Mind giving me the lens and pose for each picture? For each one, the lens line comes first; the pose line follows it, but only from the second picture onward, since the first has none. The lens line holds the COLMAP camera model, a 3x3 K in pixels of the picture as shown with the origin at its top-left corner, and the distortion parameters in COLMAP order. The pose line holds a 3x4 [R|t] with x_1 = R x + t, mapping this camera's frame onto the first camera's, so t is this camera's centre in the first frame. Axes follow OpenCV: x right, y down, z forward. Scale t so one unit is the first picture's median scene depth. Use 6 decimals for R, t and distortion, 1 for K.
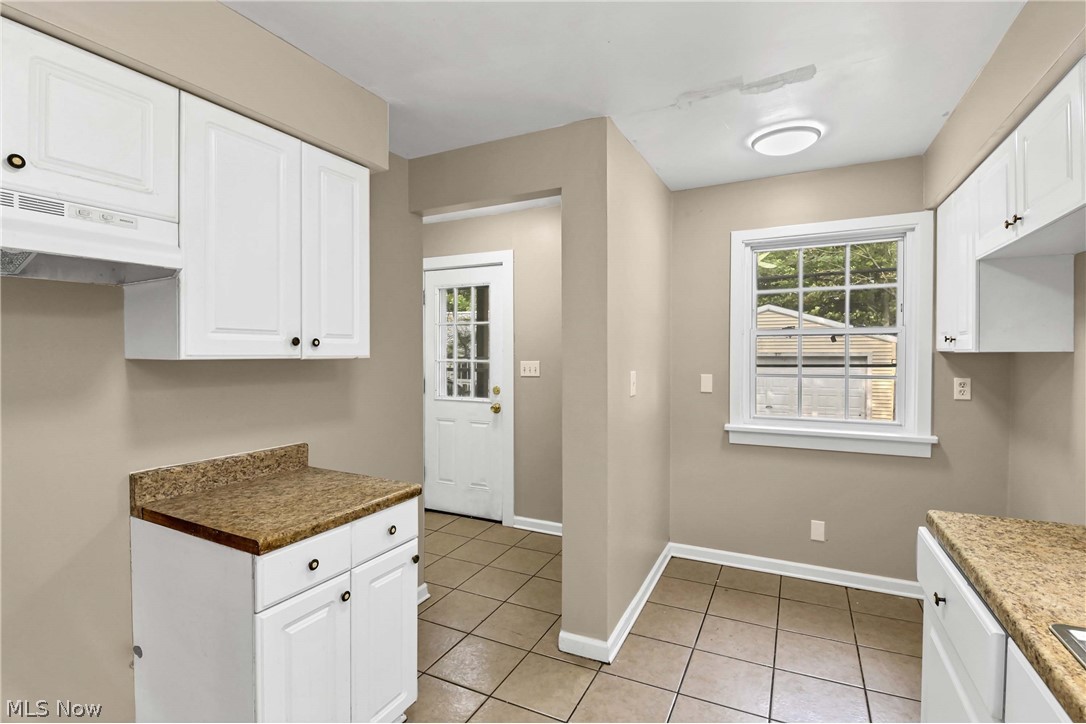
lens RADIAL K [[508.6, 0, 545.8], [0, 508.6, 355.6], [0, 0, 1]] dist [-0.003578, -0.000963]
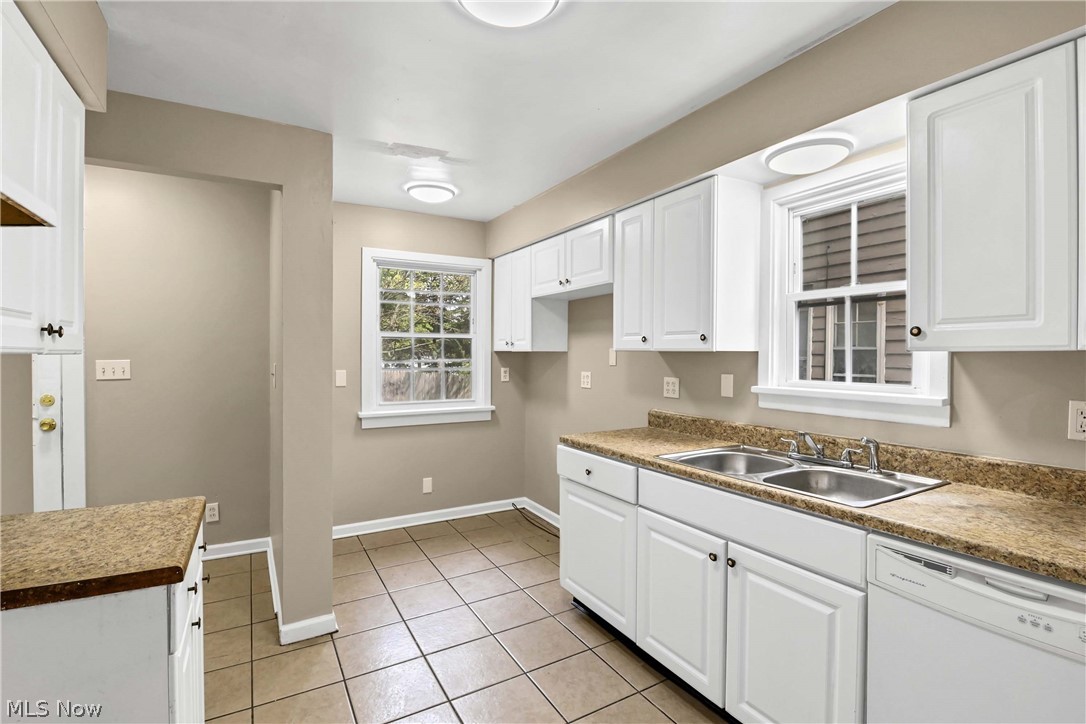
lens RADIAL K [[508.6, 0, 545.8], [0, 508.6, 355.6], [0, 0, 1]] dist [-0.003578, -0.000963]
pose [[0.551089, 0.000296, 0.834446, -0.458415], [0.000477, 1.000000, -0.000670, 0.007043], [-0.834446, 0.000767, 0.551089, 0.009689]]
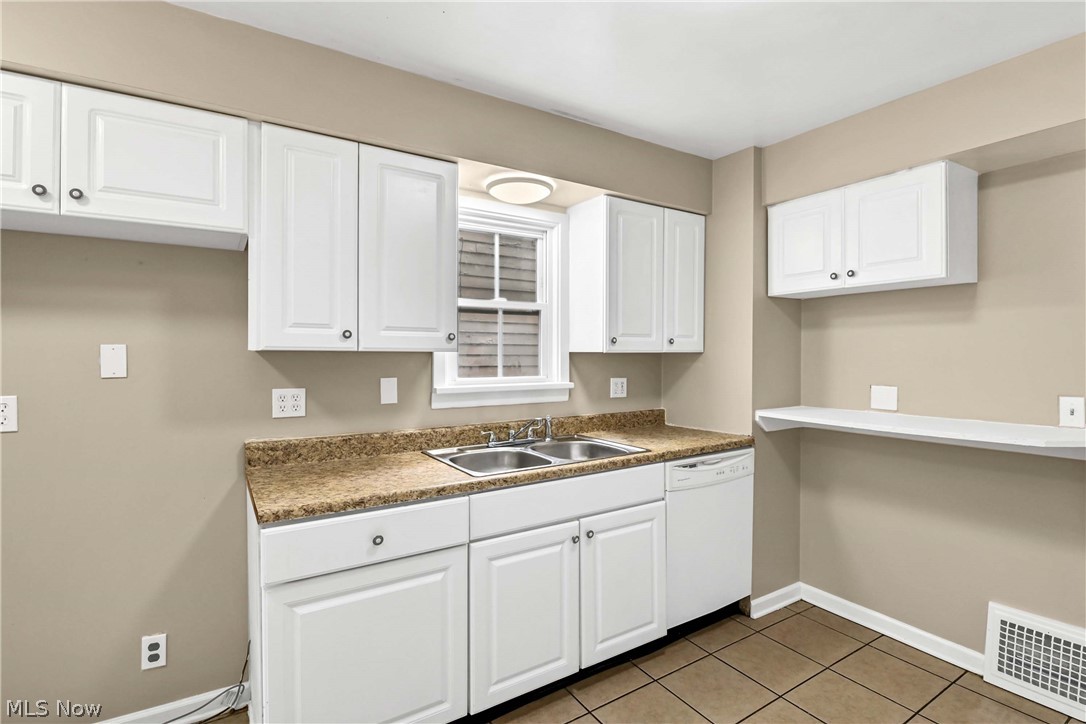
lens RADIAL K [[508.6, 0, 545.8], [0, 508.6, 355.6], [0, 0, 1]] dist [-0.003578, -0.000963]
pose [[-0.855082, -0.009087, 0.518414, -0.120902], [-0.001233, 0.999879, 0.015493, -0.008991], [-0.518492, 0.012609, -0.854990, 0.859059]]
